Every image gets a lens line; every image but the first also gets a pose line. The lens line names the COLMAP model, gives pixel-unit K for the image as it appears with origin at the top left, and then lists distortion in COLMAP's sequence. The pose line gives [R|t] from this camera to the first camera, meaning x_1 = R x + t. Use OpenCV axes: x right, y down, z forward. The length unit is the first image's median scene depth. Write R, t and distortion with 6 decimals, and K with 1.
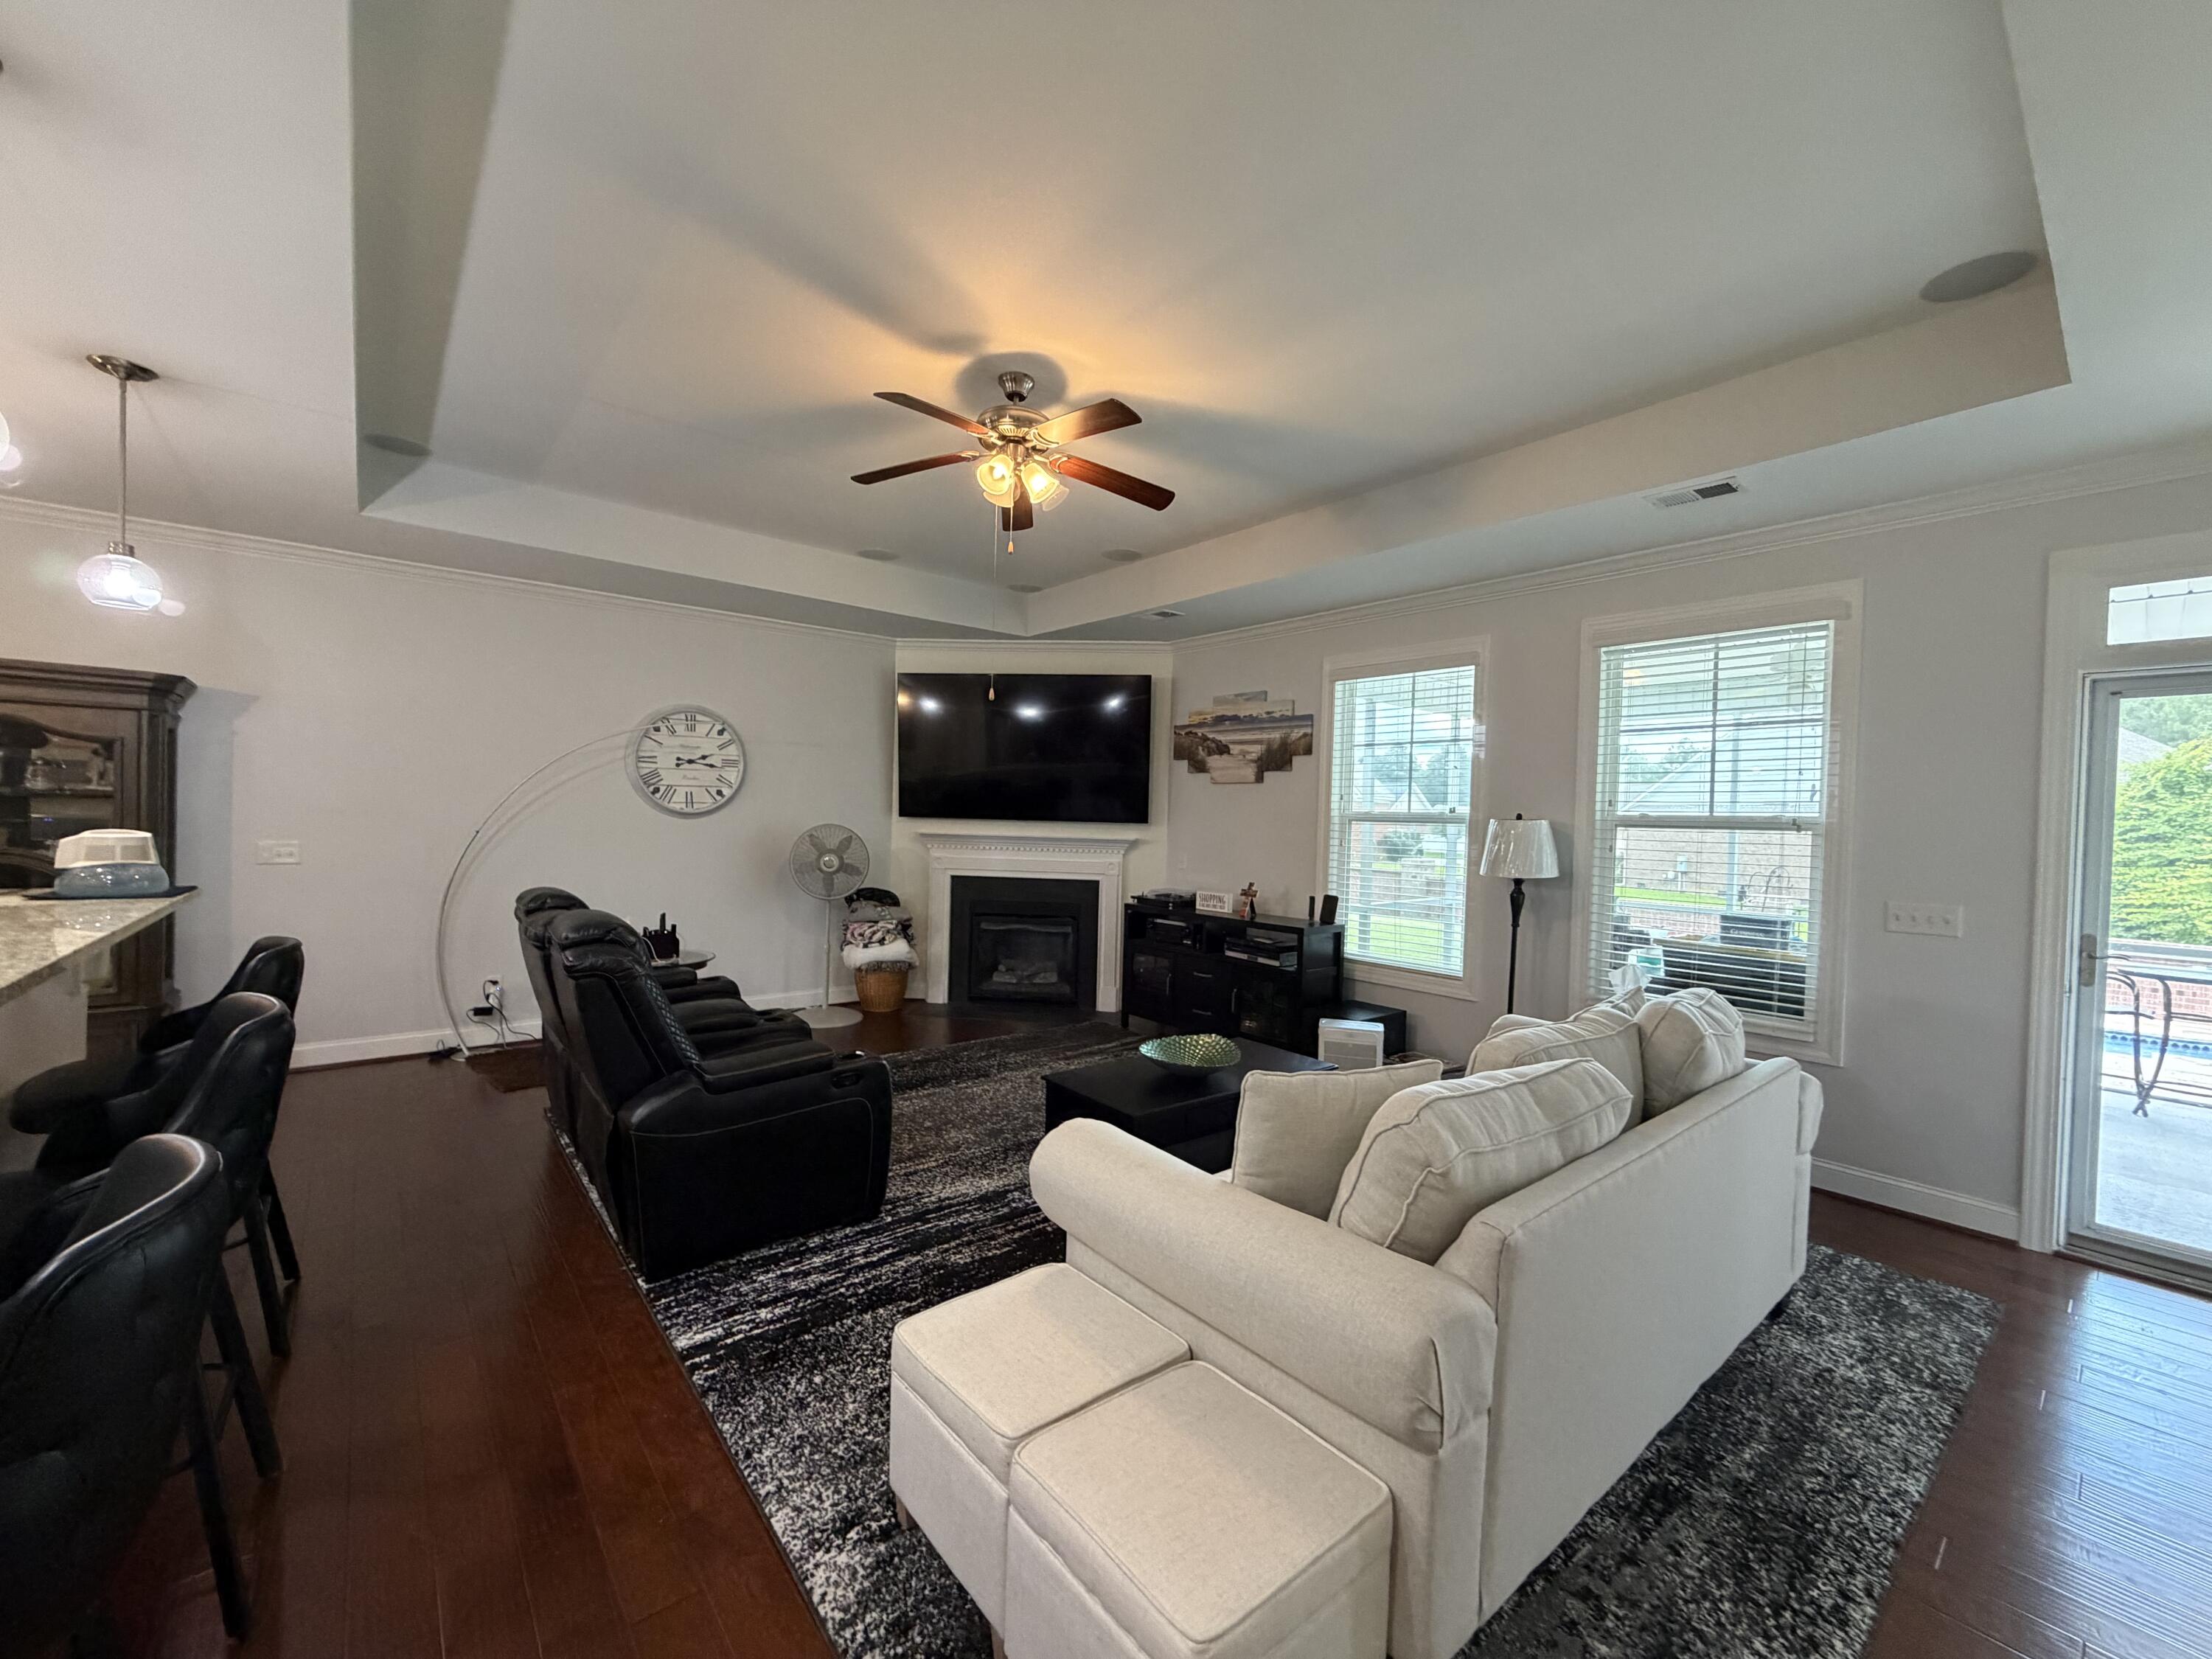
lens RADIAL K [[885.8, 0, 1102.1], [0, 885.8, 831.8], [0, 0, 1]] dist [0.002457, 0.000225]
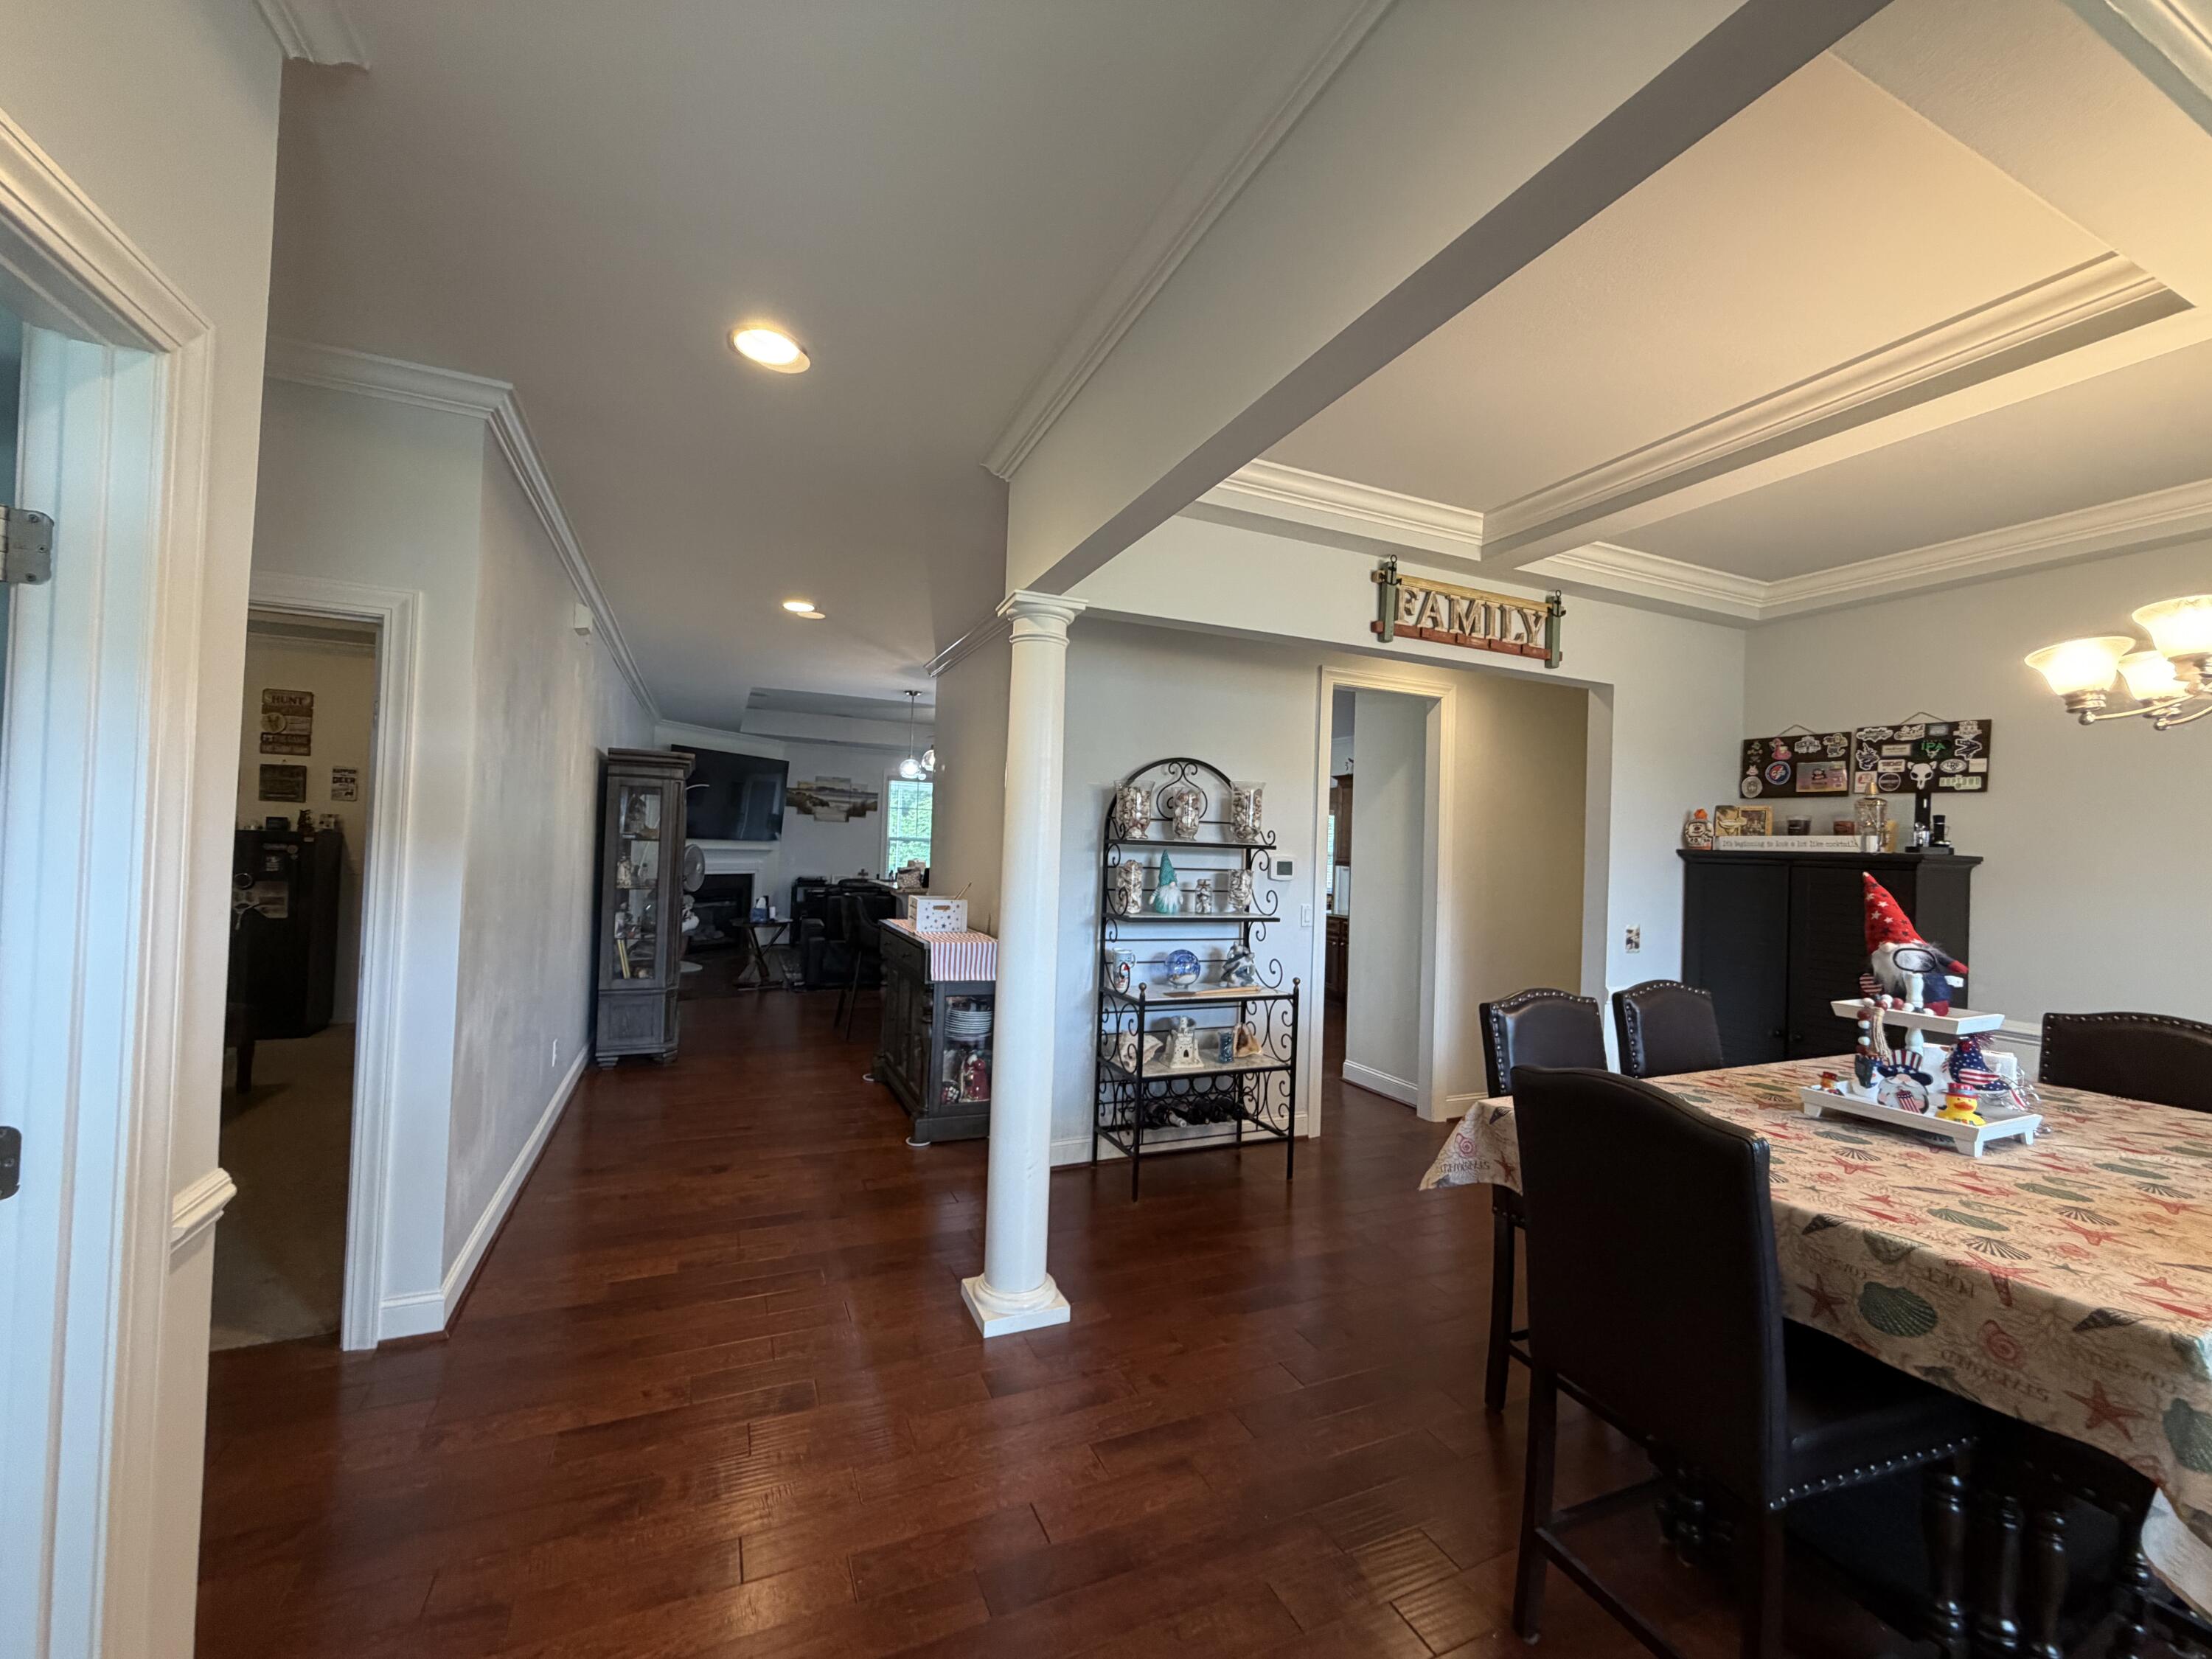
lens RADIAL K [[885.8, 0, 1098.3], [0, 885.8, 825.8], [0, 0, 1]] dist [0.002457, 0.000225]
pose [[0.279454, 0.002596, 0.960156, -1.740037], [-0.012091, 0.999927, 0.000816, -0.057916], [-0.960083, -0.011837, 0.279465, -0.158025]]
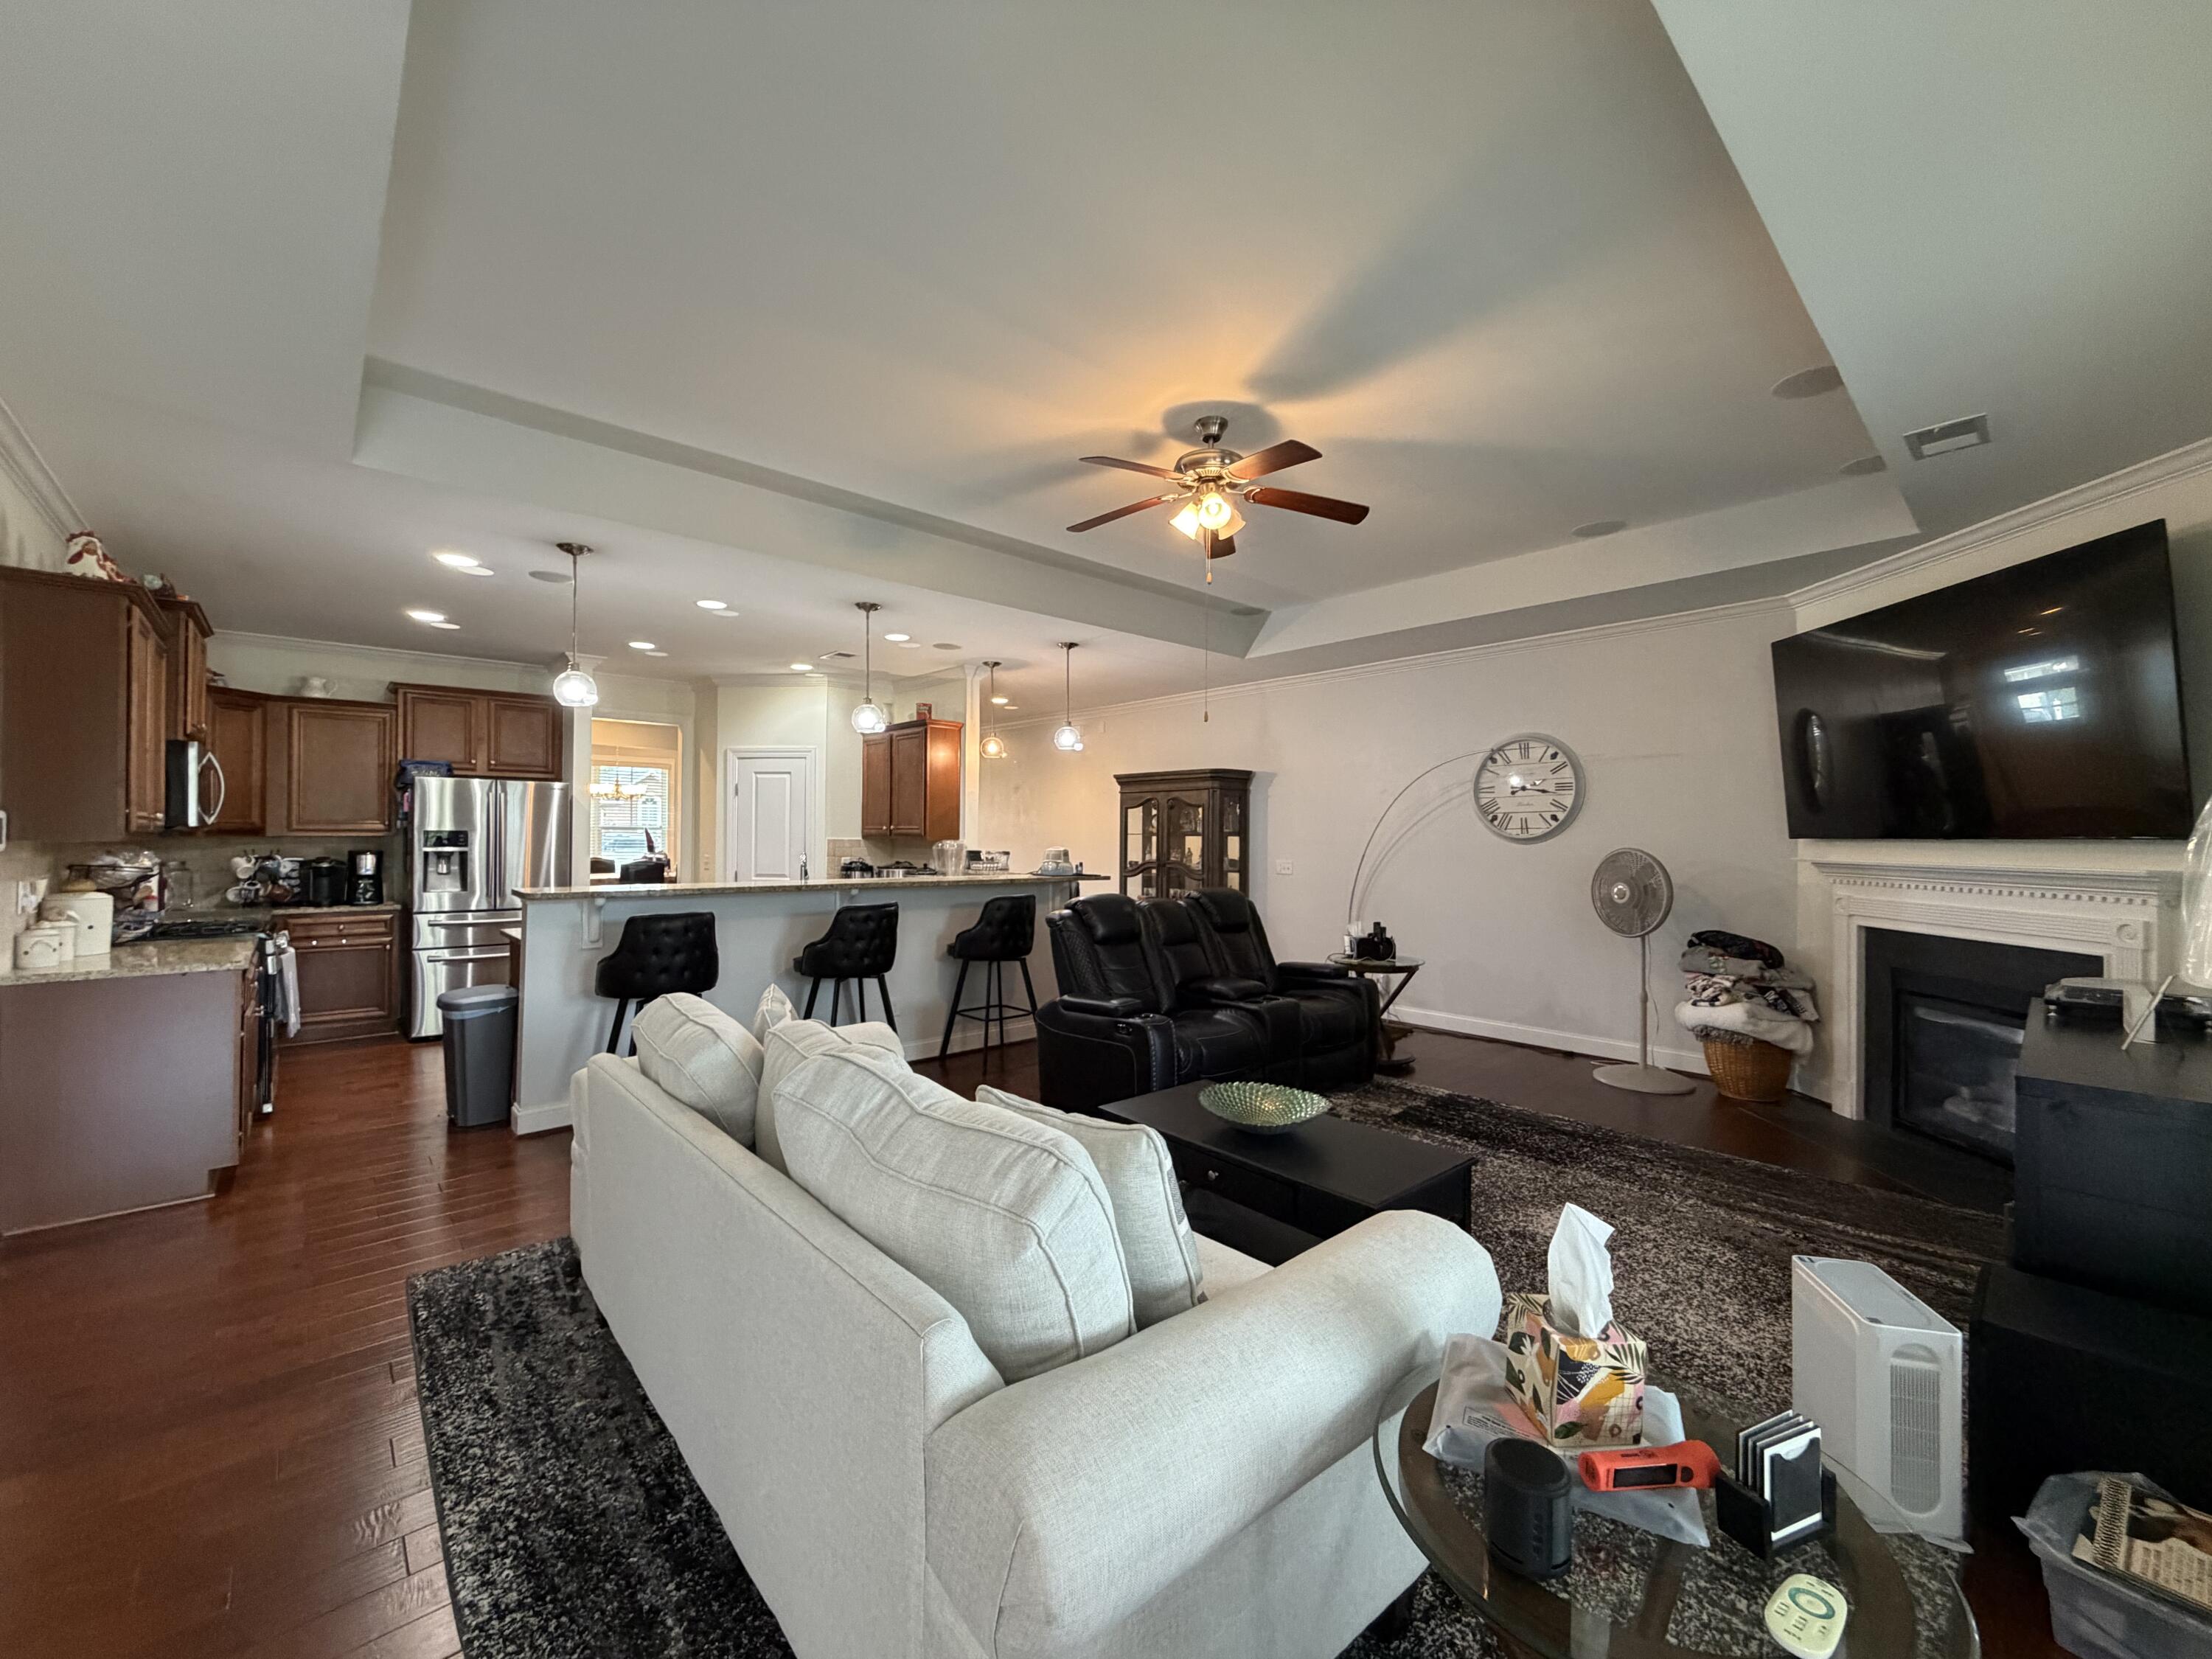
lens RADIAL K [[885.8, 0, 1096.0], [0, 885.8, 829.3], [0, 0, 1]] dist [0.002457, 0.000225]
pose [[0.030120, -0.034643, -0.998946, 0.566542], [-0.020575, 0.999166, -0.035271, 0.015081], [0.999335, 0.021616, 0.029382, 0.493926]]
